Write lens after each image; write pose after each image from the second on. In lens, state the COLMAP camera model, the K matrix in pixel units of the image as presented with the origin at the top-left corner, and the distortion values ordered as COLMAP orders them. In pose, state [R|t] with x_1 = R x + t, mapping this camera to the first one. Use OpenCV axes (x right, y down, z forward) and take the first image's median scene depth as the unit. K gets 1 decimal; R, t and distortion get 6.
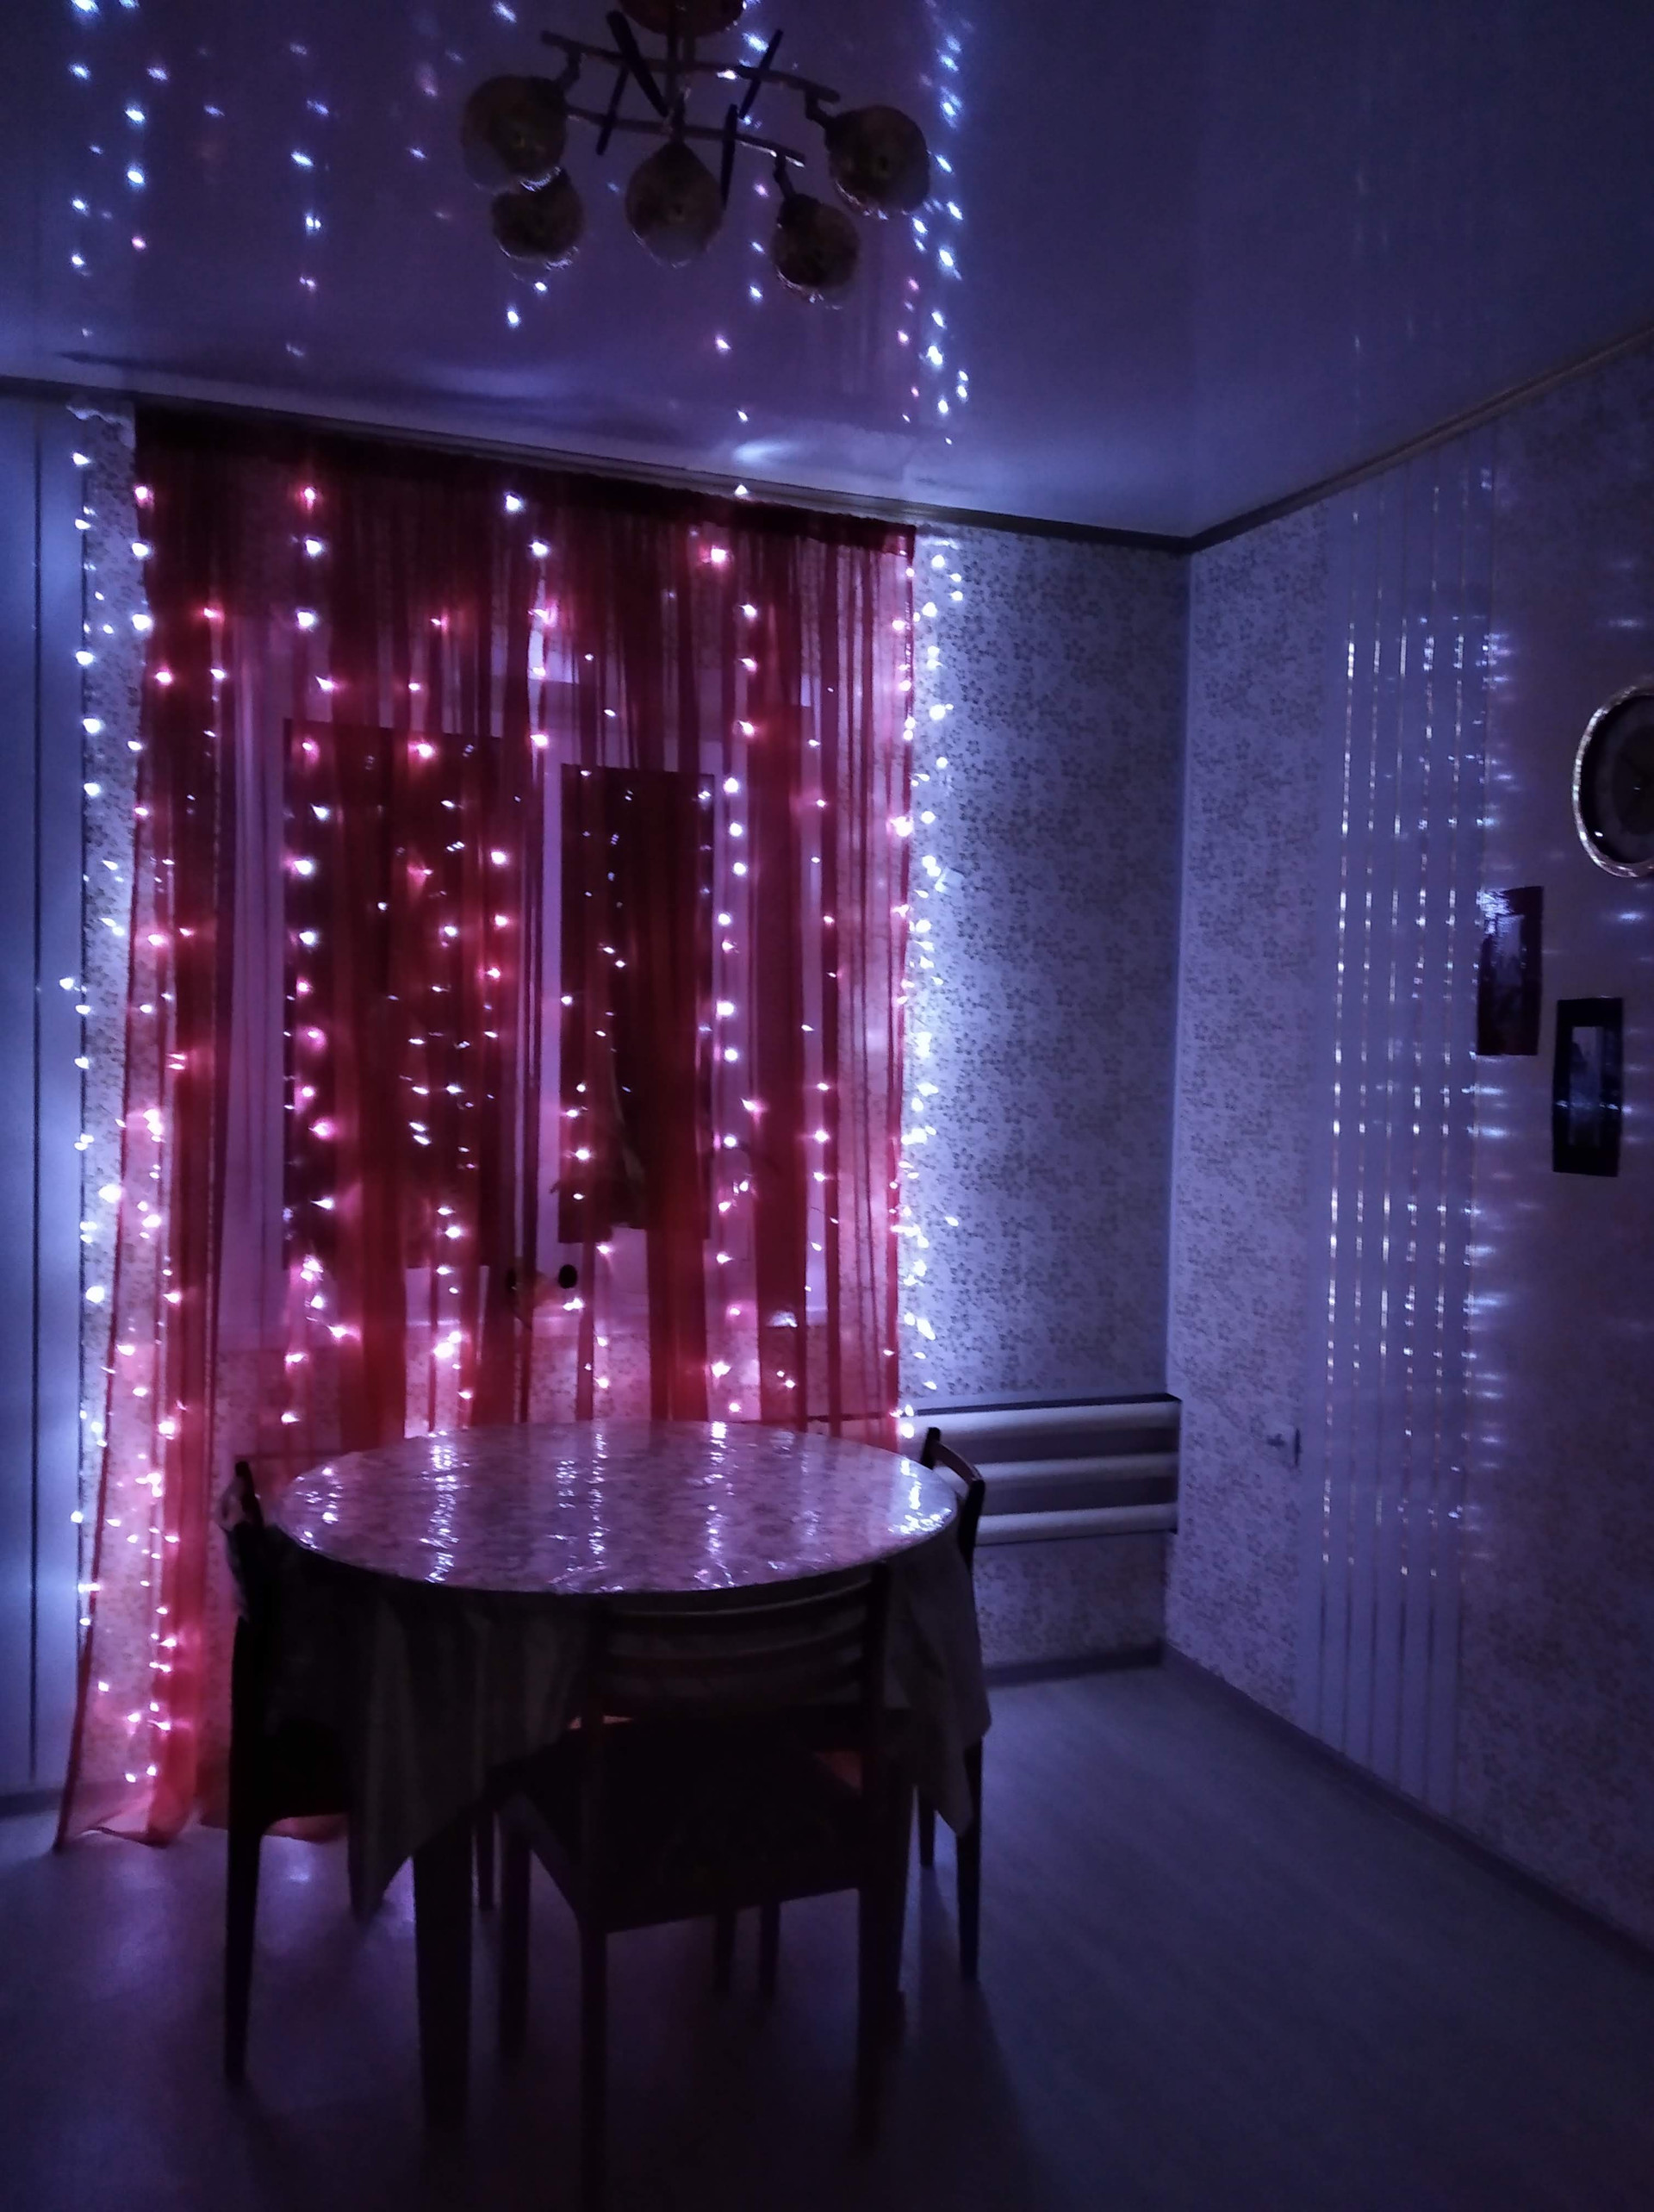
lens RADIAL K [[1687.4, 0, 825.7], [0, 1687.4, 1103.3], [0, 0, 1]] dist [-0.026095, -0.009584]
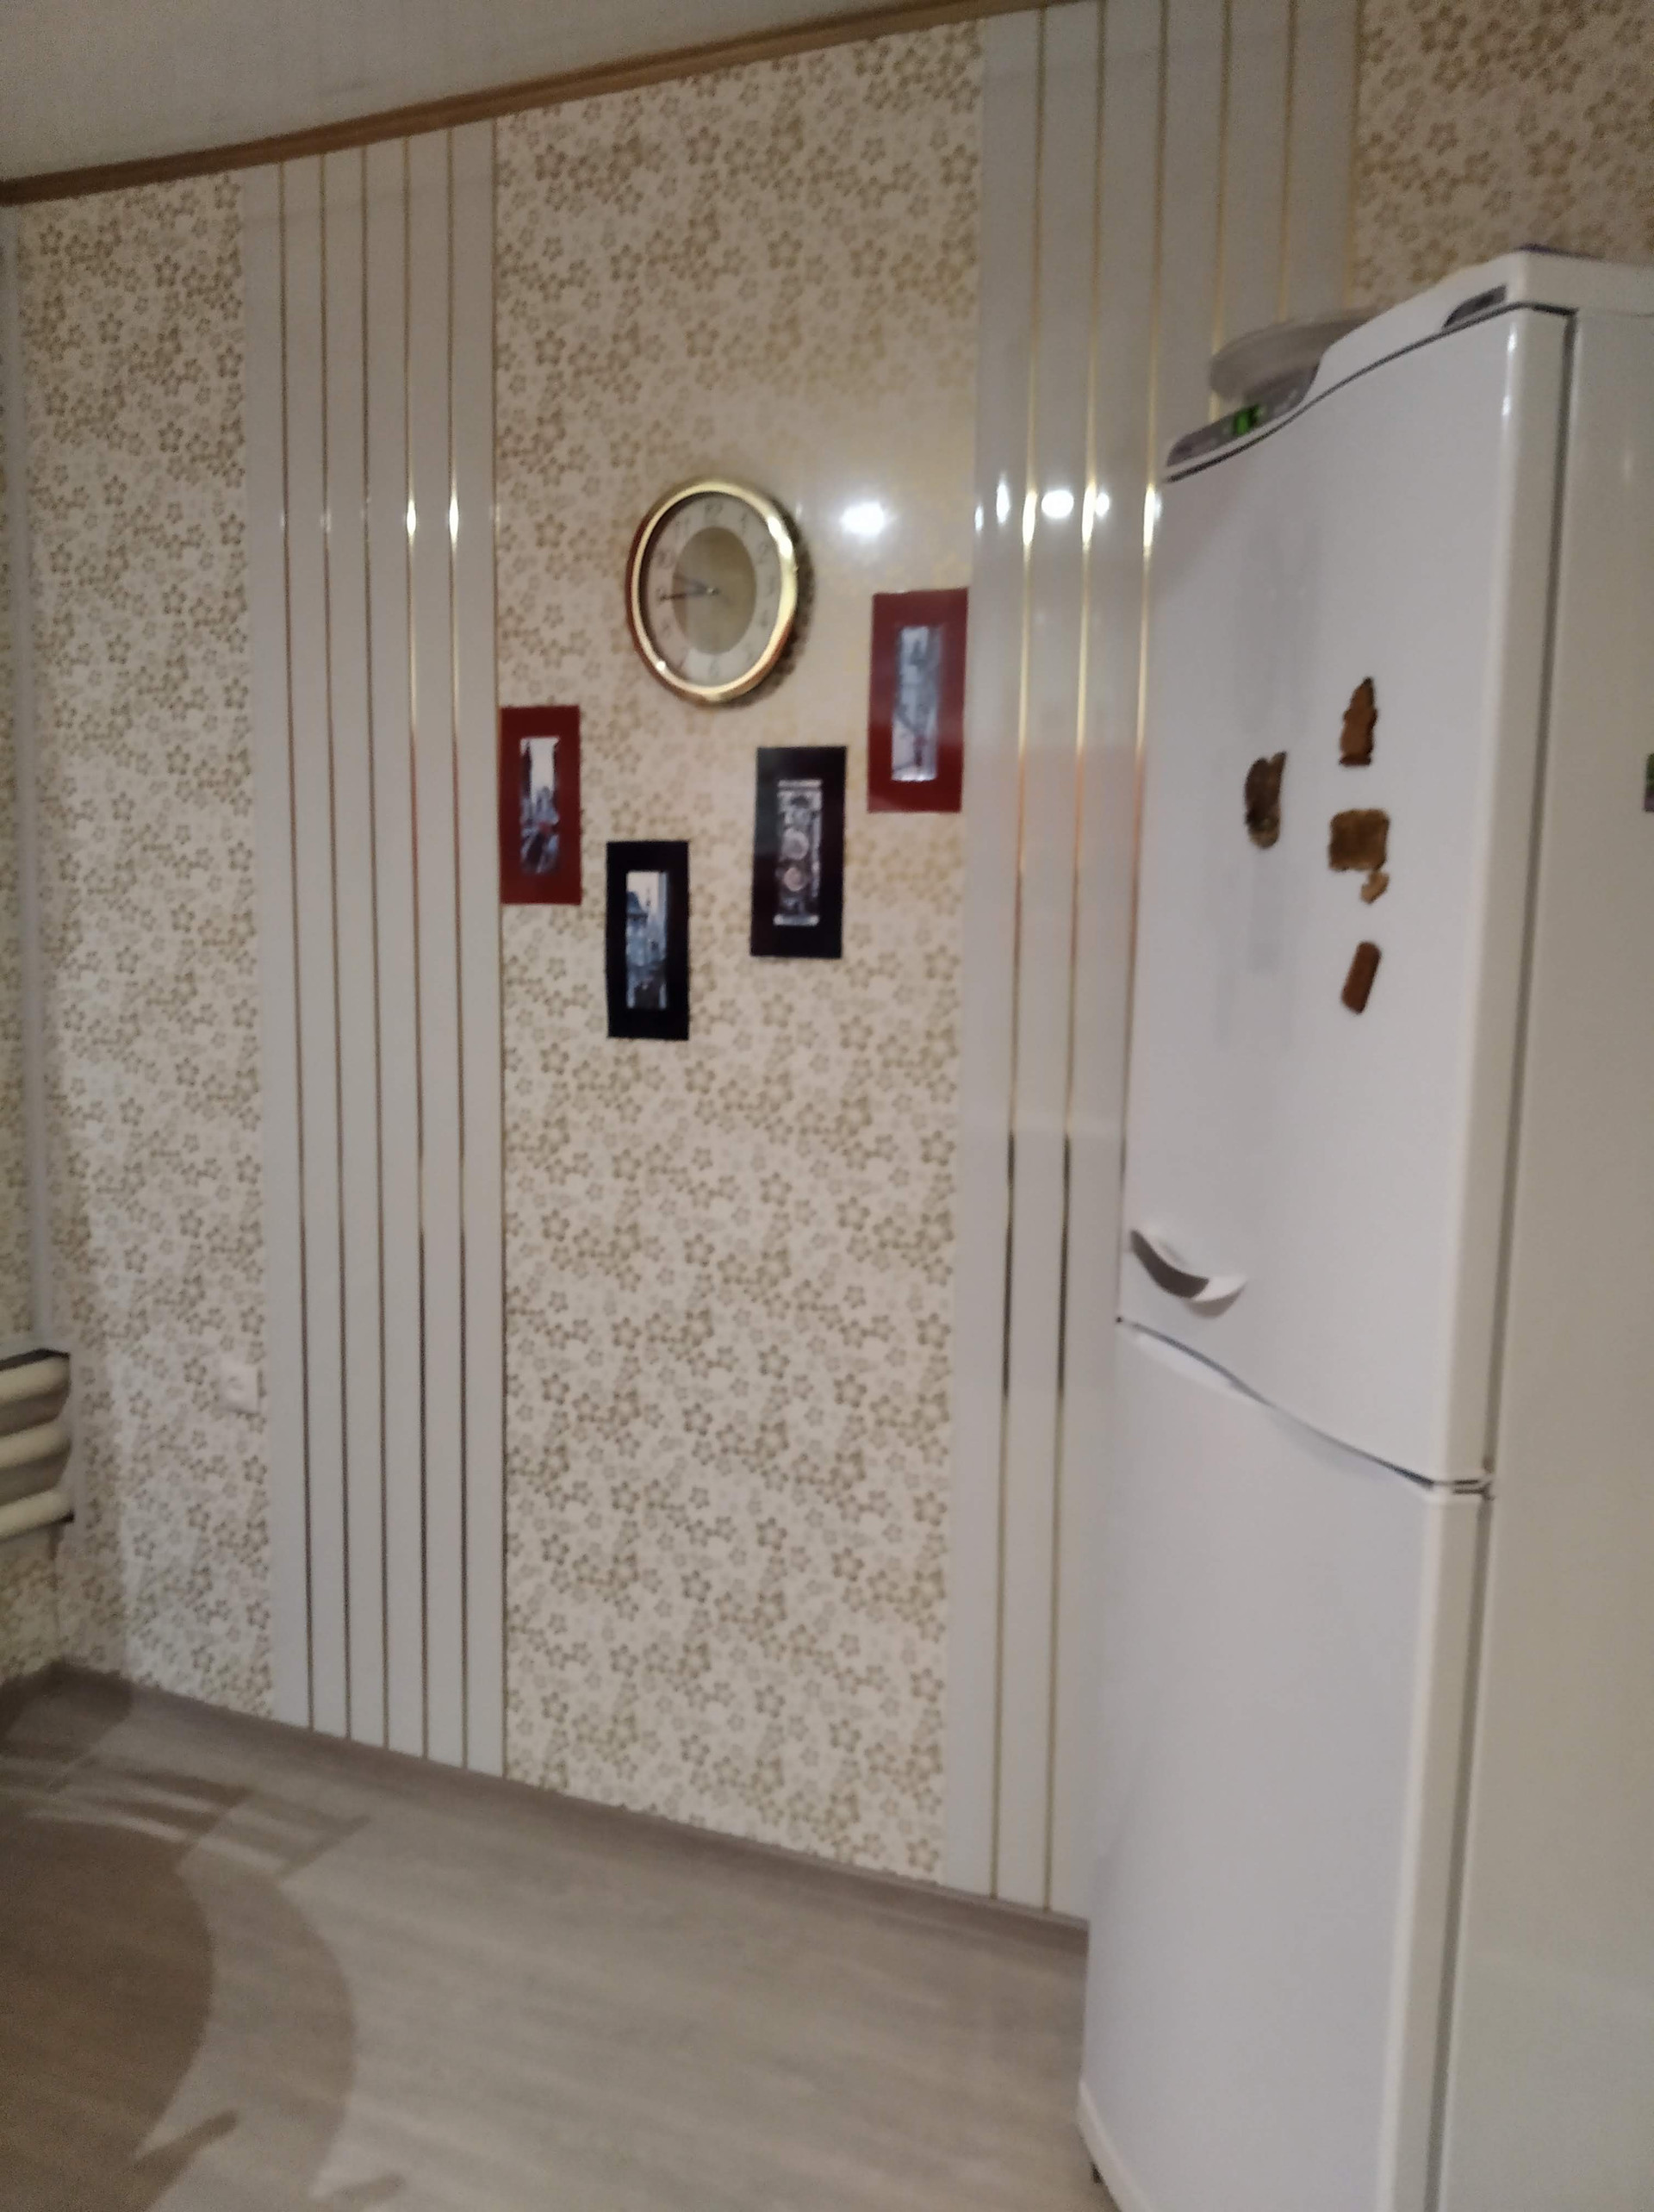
lens RADIAL K [[1687.4, 0, 827.2], [0, 1687.4, 1105.9], [0, 0, 1]] dist [-0.026095, -0.009584]
pose [[0.684494, -0.087030, 0.723805, -0.101519], [0.014275, 0.994258, 0.106050, -0.012785], [-0.728879, -0.062259, 0.681806, 0.250963]]
